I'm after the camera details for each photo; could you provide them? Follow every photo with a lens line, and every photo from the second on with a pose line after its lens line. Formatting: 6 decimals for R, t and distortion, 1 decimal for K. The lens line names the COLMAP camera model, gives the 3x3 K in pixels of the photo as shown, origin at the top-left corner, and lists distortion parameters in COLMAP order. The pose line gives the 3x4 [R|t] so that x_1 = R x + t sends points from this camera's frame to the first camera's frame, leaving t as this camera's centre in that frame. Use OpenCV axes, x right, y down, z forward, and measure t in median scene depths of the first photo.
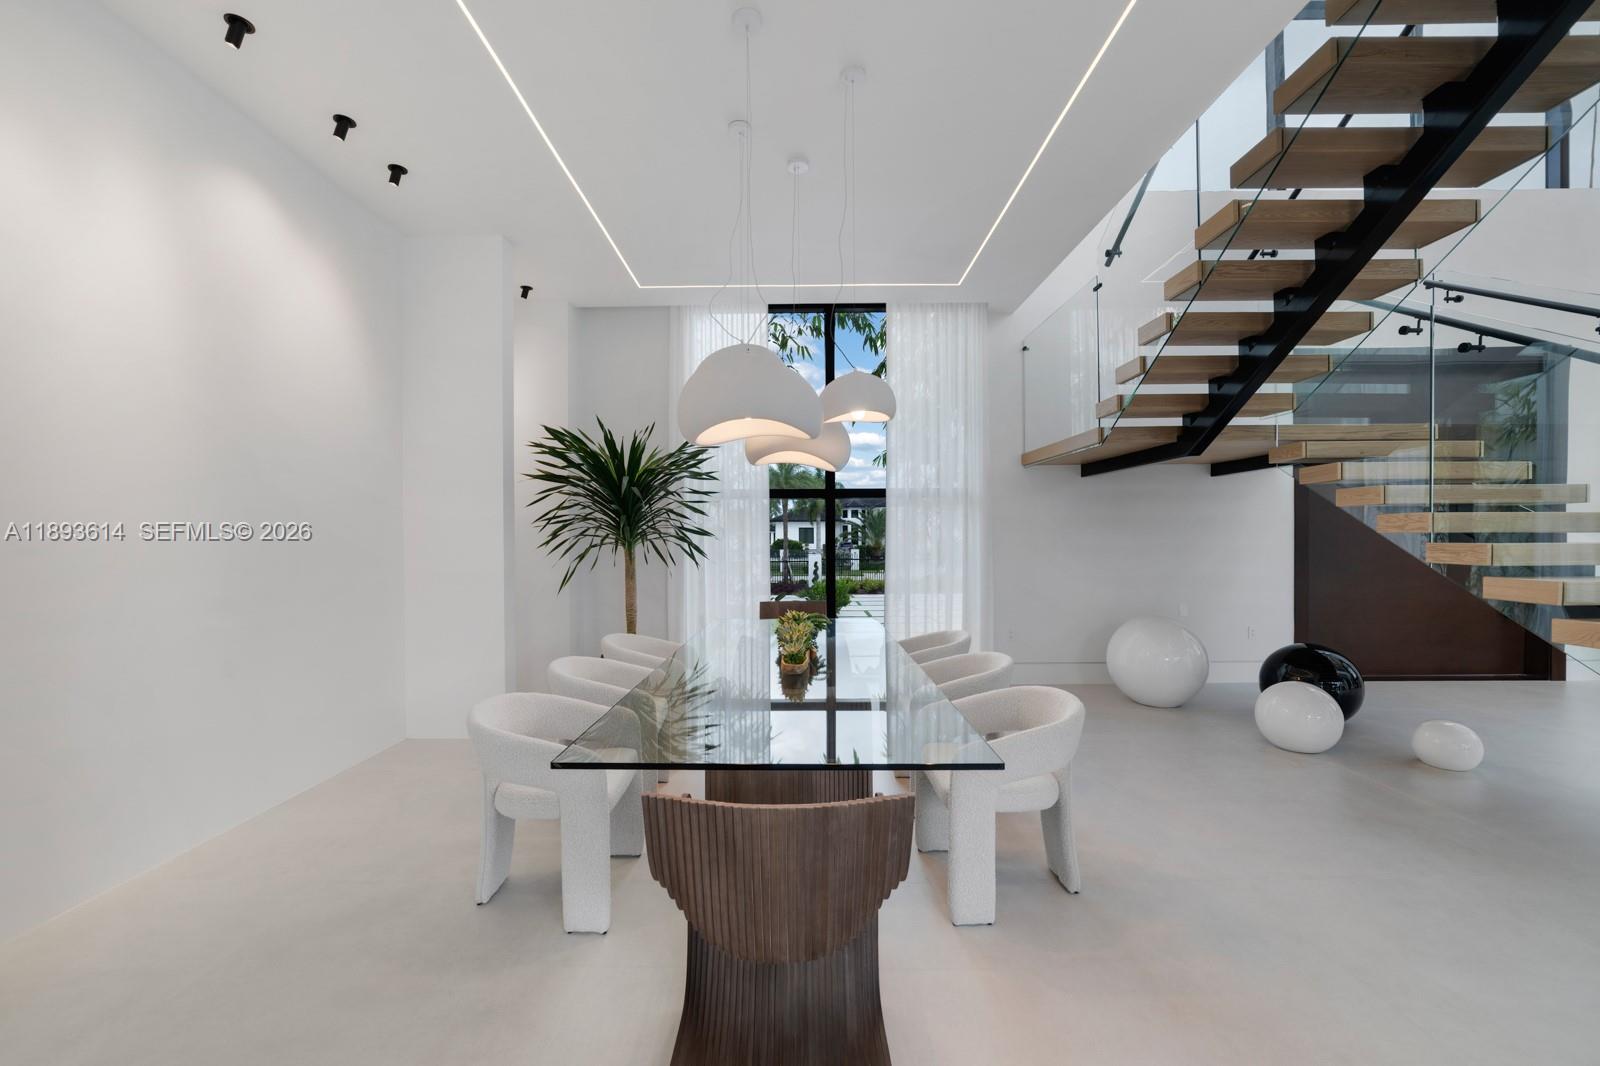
lens RADIAL K [[624.8, 0, 782.9], [0, 624.8, 547.6], [0, 0, 1]] dist [-0.011590, 0.000019]
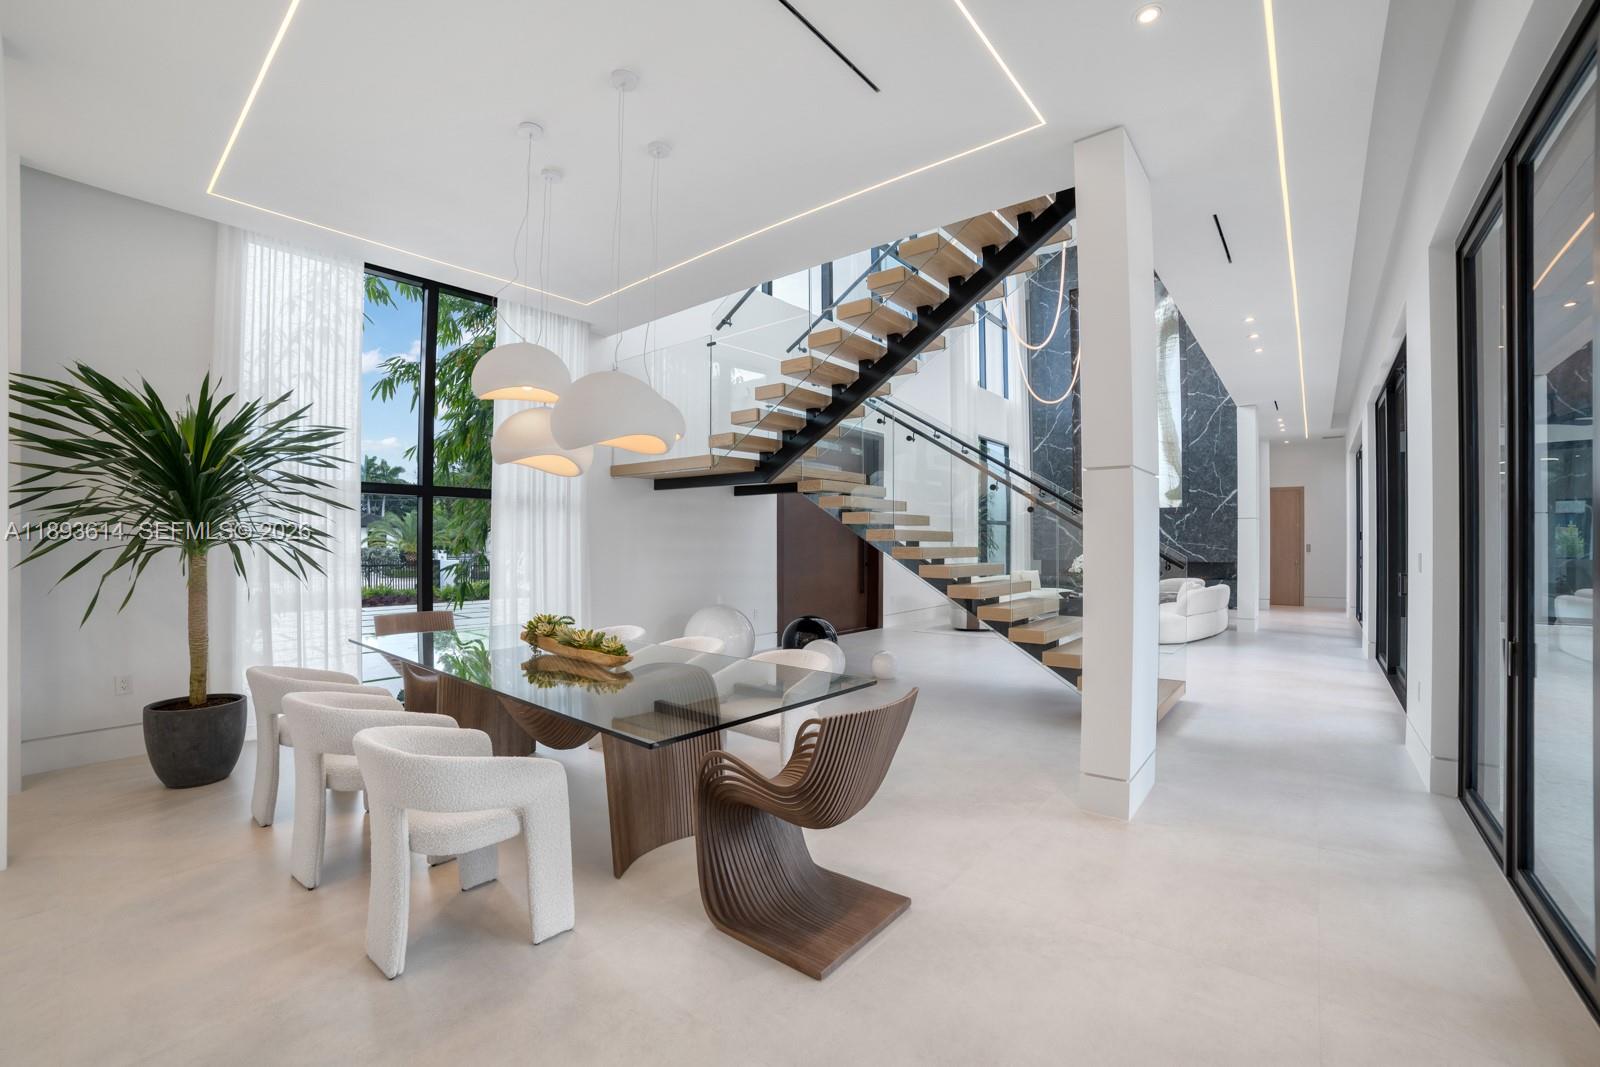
lens RADIAL K [[646.1, 0, 805.0], [0, 646.1, 551.5], [0, 0, 1]] dist [-0.098770, 0.033315]
pose [[0.637436, -0.004287, 0.770492, -0.347219], [0.003176, 0.999991, 0.002936, -0.000461], [-0.770497, 0.000576, 0.637443, 0.023553]]
